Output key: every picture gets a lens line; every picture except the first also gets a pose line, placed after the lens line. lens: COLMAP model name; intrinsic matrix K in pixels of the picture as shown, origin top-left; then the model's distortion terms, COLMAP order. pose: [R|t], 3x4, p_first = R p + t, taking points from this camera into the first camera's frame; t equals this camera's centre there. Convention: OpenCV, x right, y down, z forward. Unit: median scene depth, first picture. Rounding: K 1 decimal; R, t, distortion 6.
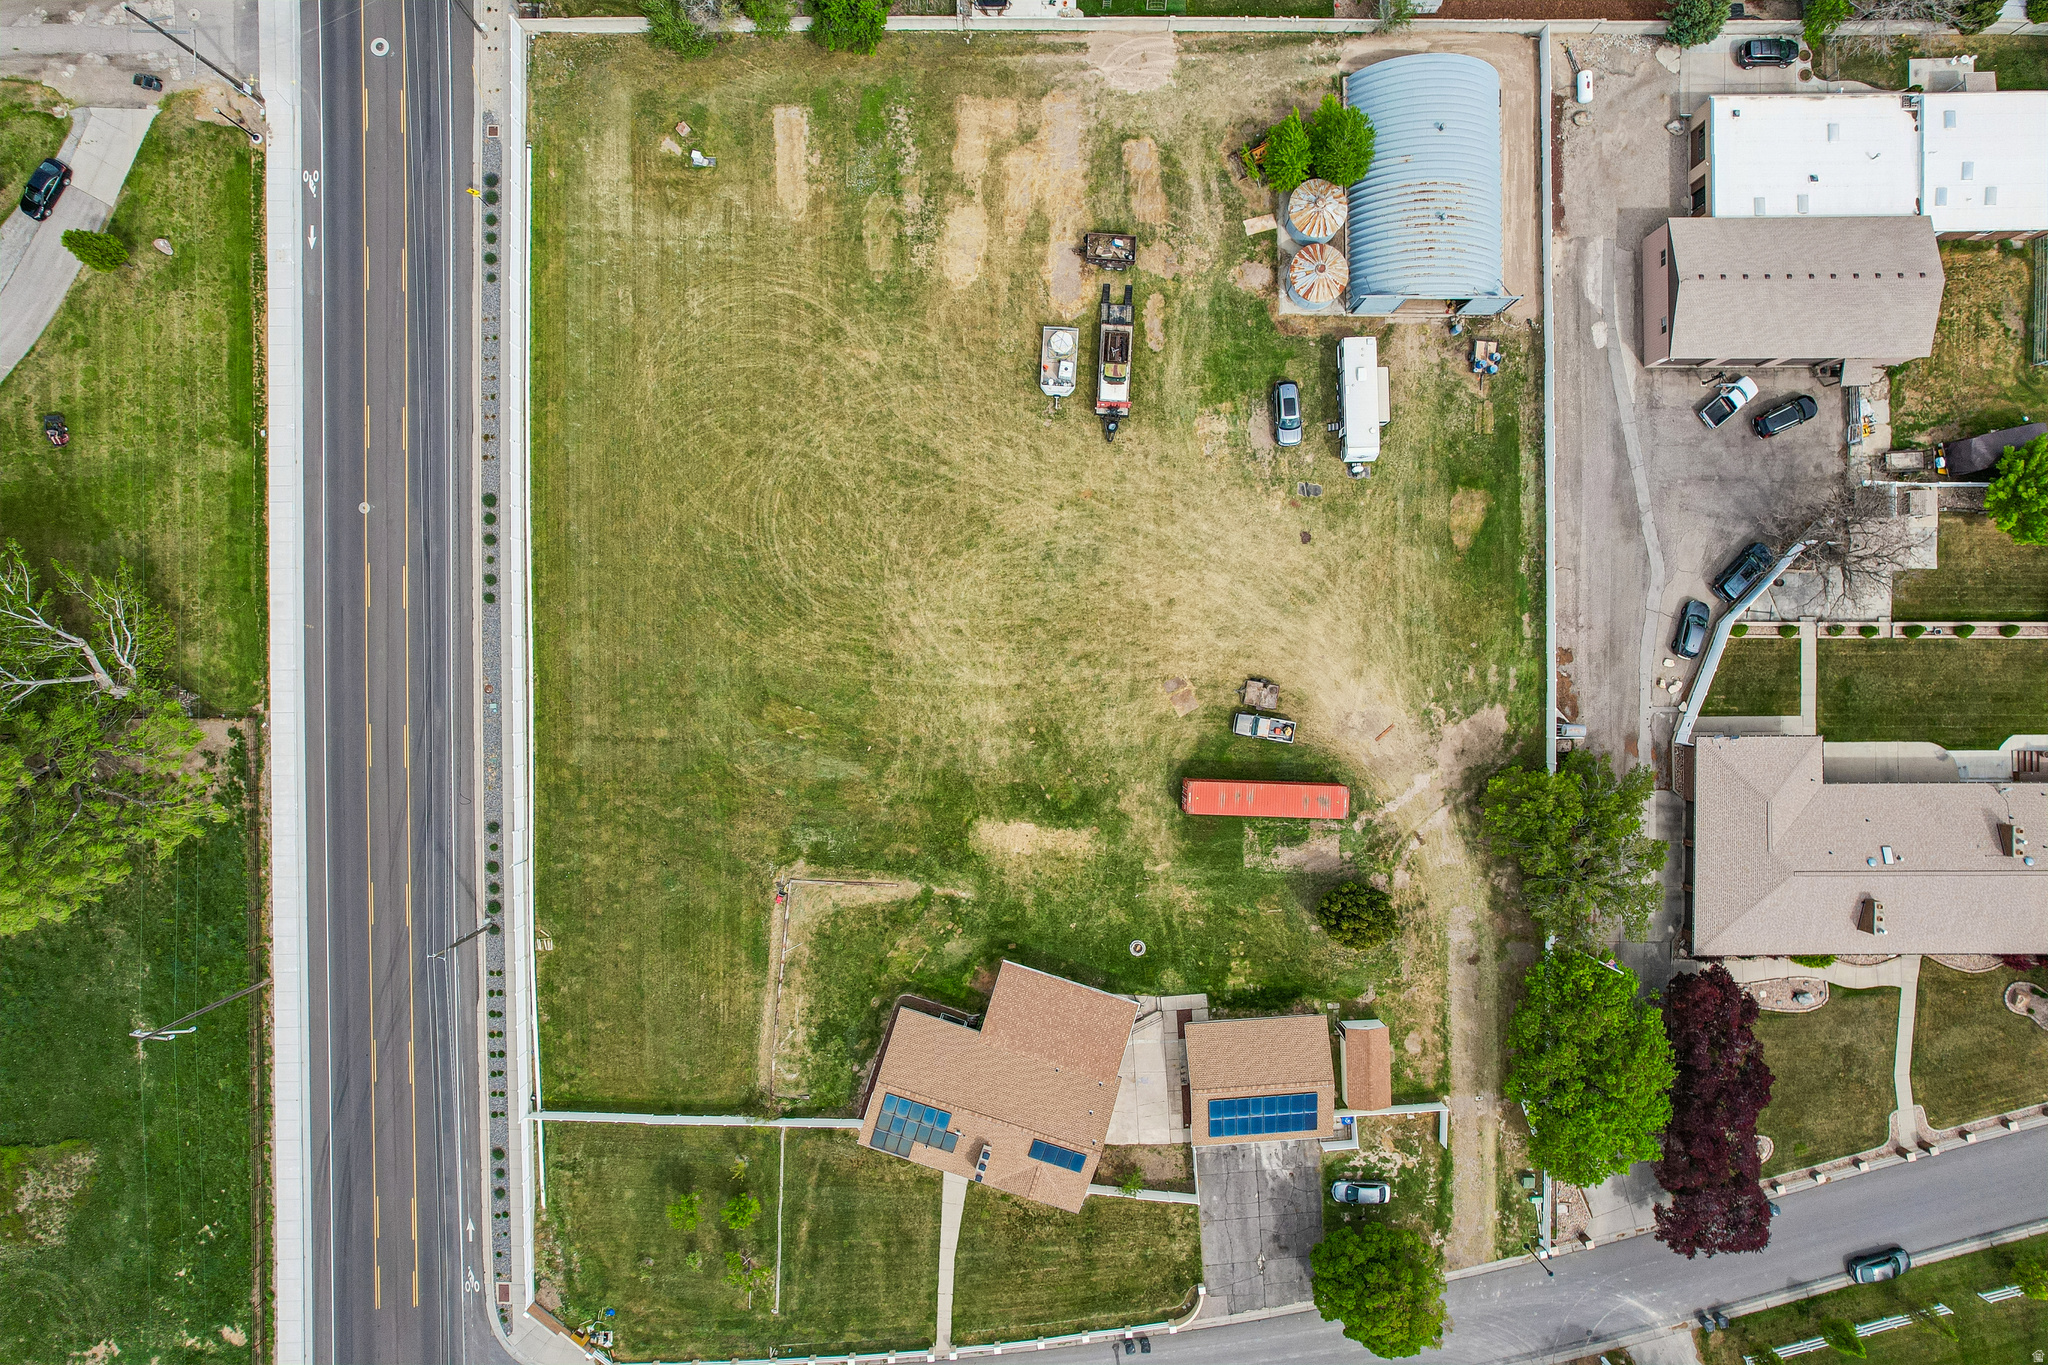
lens RADIAL K [[1308.7, 0, 1024.8], [0, 1308.7, 680.2], [0, 0, 1]] dist [-0.054237, 0.040544]
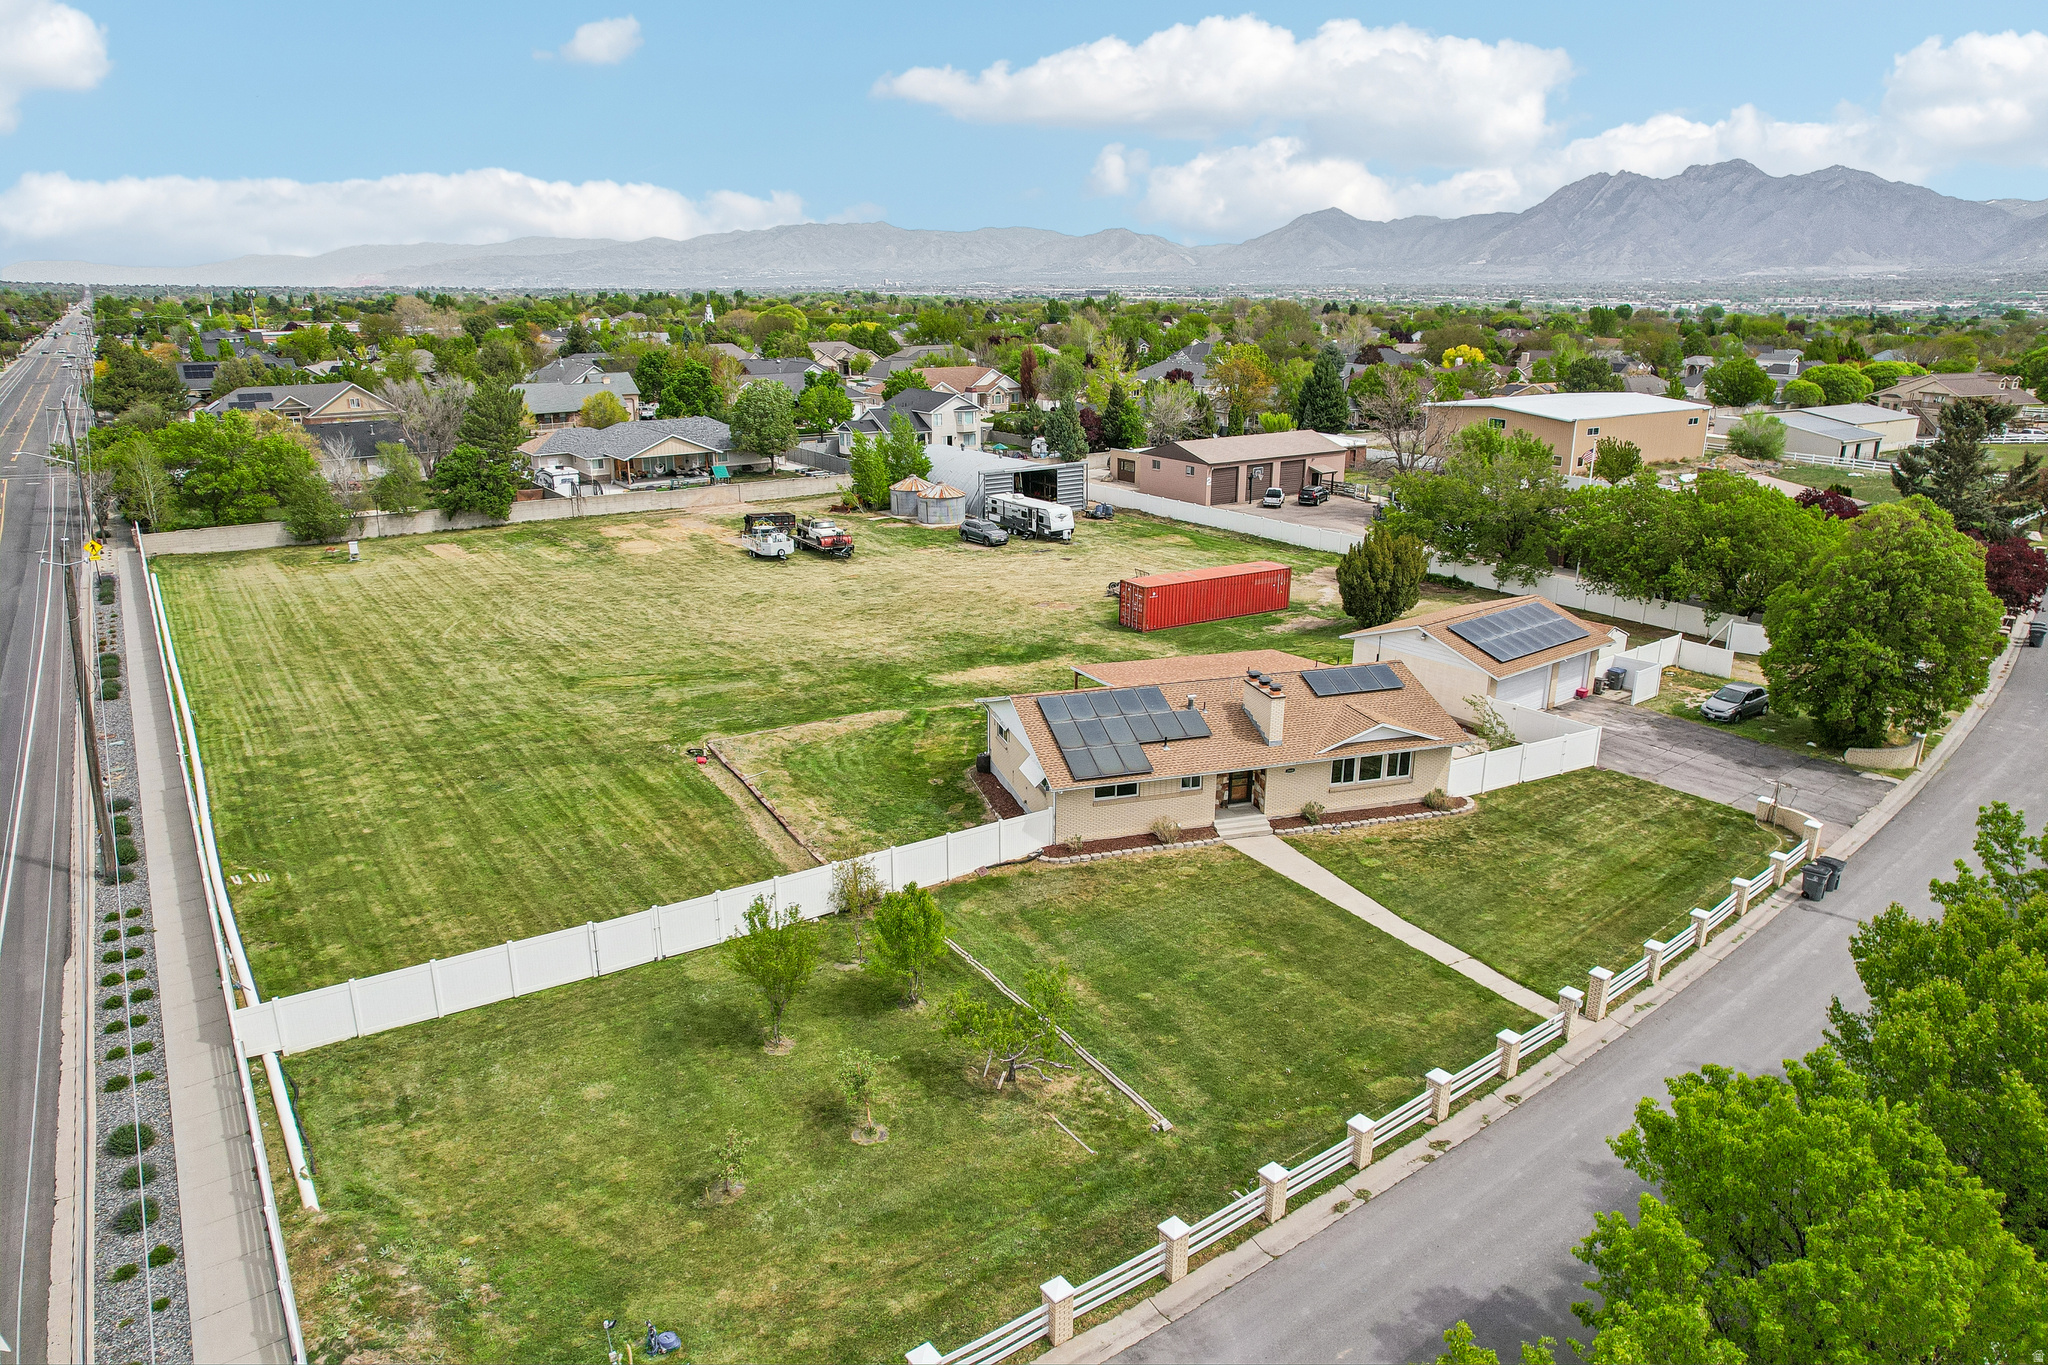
lens RADIAL K [[1308.7, 0, 1026.2], [0, 1308.7, 684.9], [0, 0, 1]] dist [-0.054237, 0.040544]
pose [[0.823797, -0.164223, 0.542576, -0.378023], [0.566871, 0.232027, -0.790456, 0.699008], [0.003919, 0.958746, 0.284236, 0.805435]]
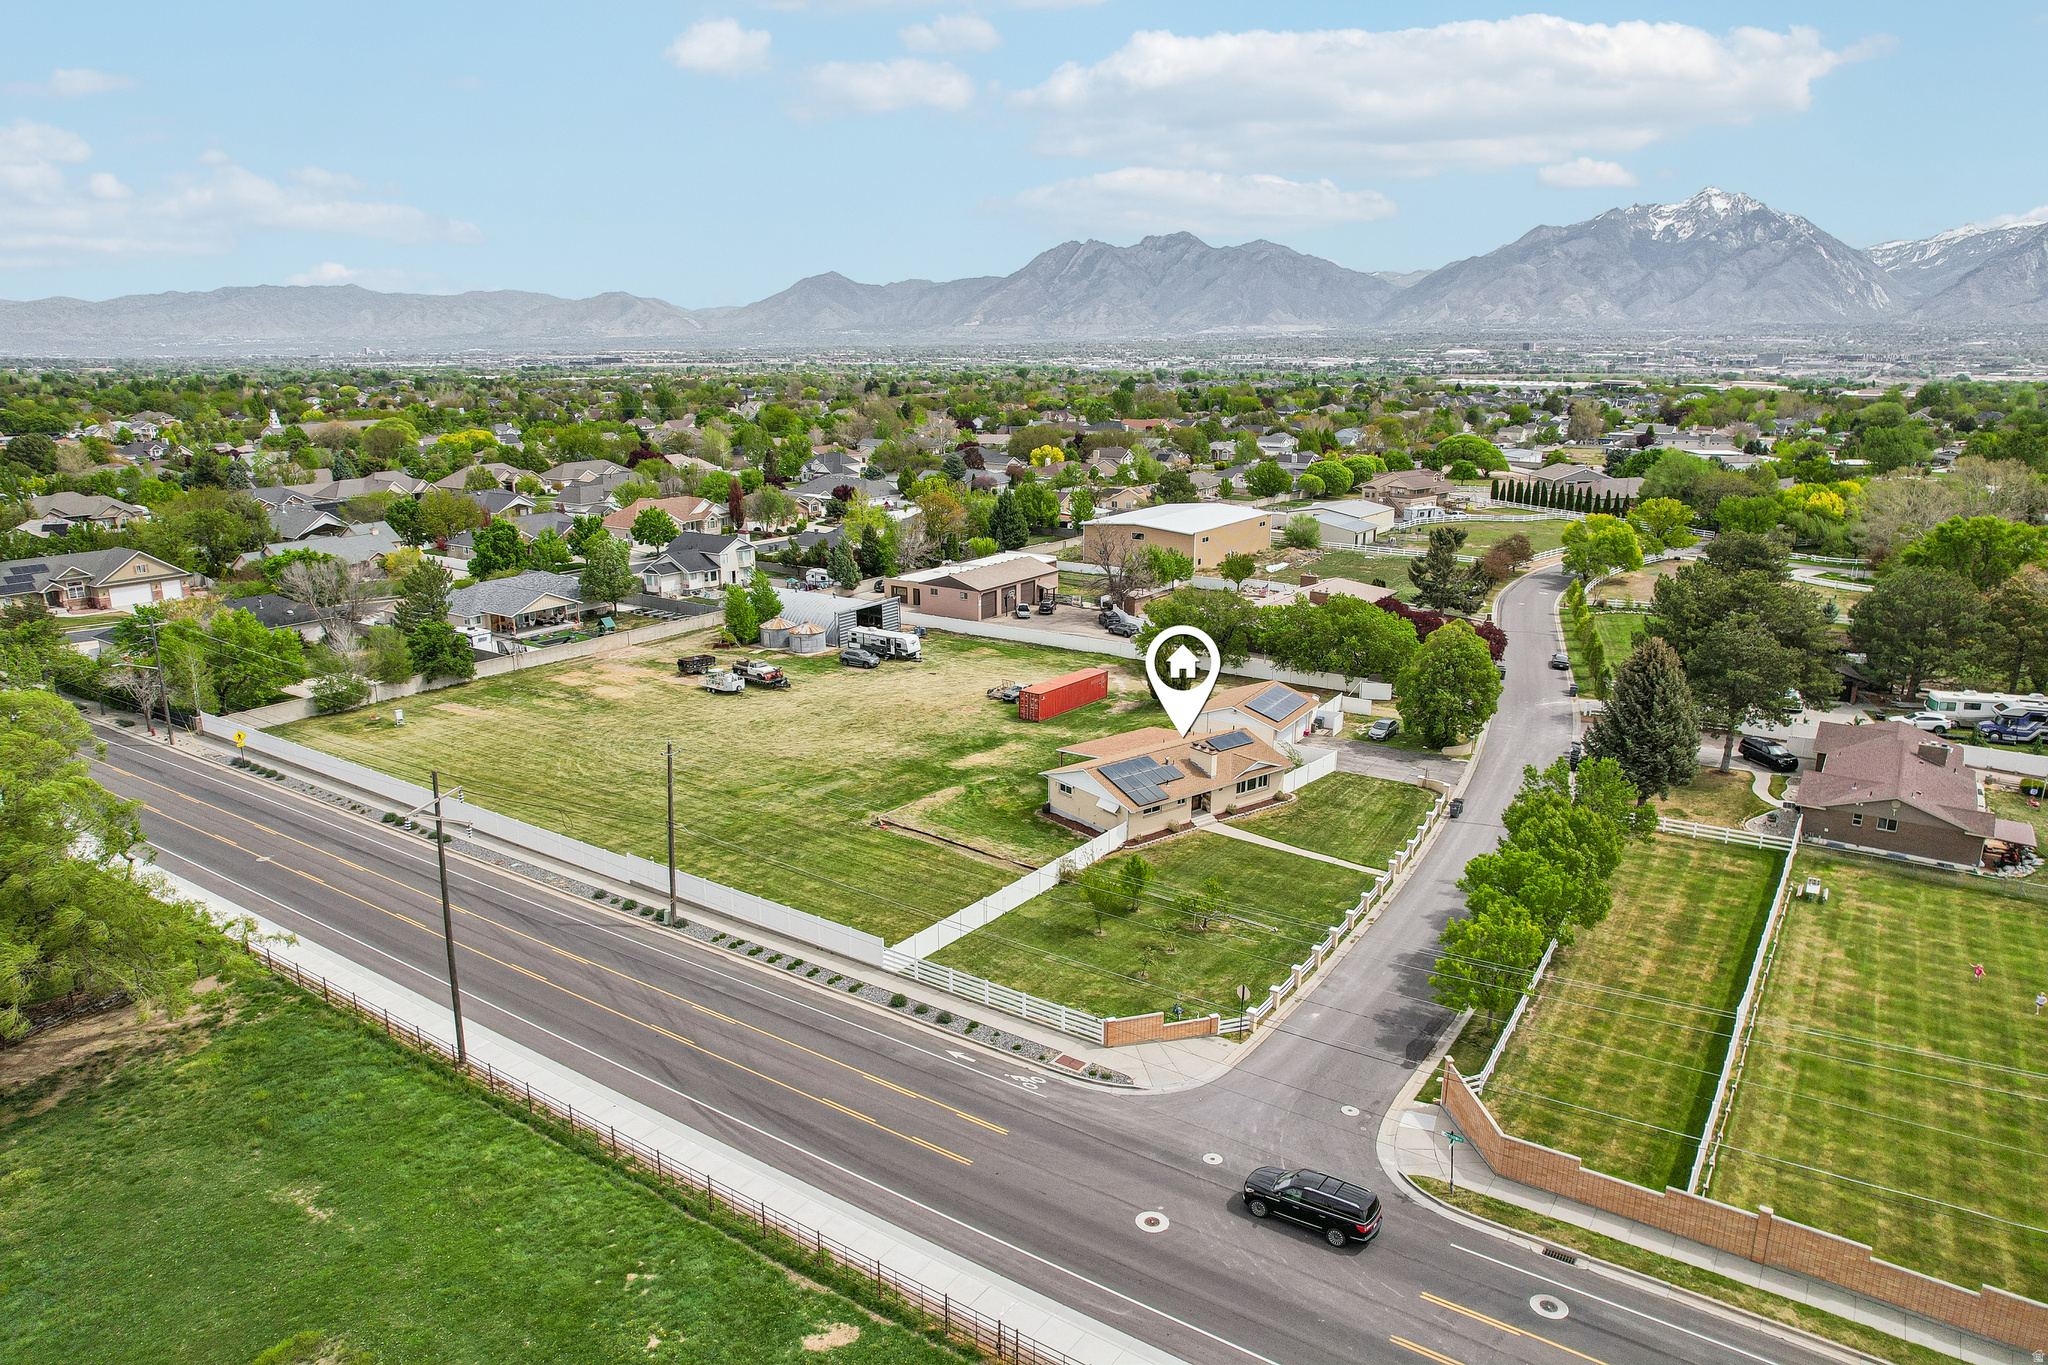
lens RADIAL K [[1308.7, 0, 1021.6], [0, 1308.7, 684.5], [0, 0, 1]] dist [-0.054237, 0.040544]
pose [[0.573452, -0.206261, 0.792849, -0.891577], [0.819163, 0.131193, -0.558355, 0.791373], [0.011151, 0.969662, 0.244194, 0.655787]]
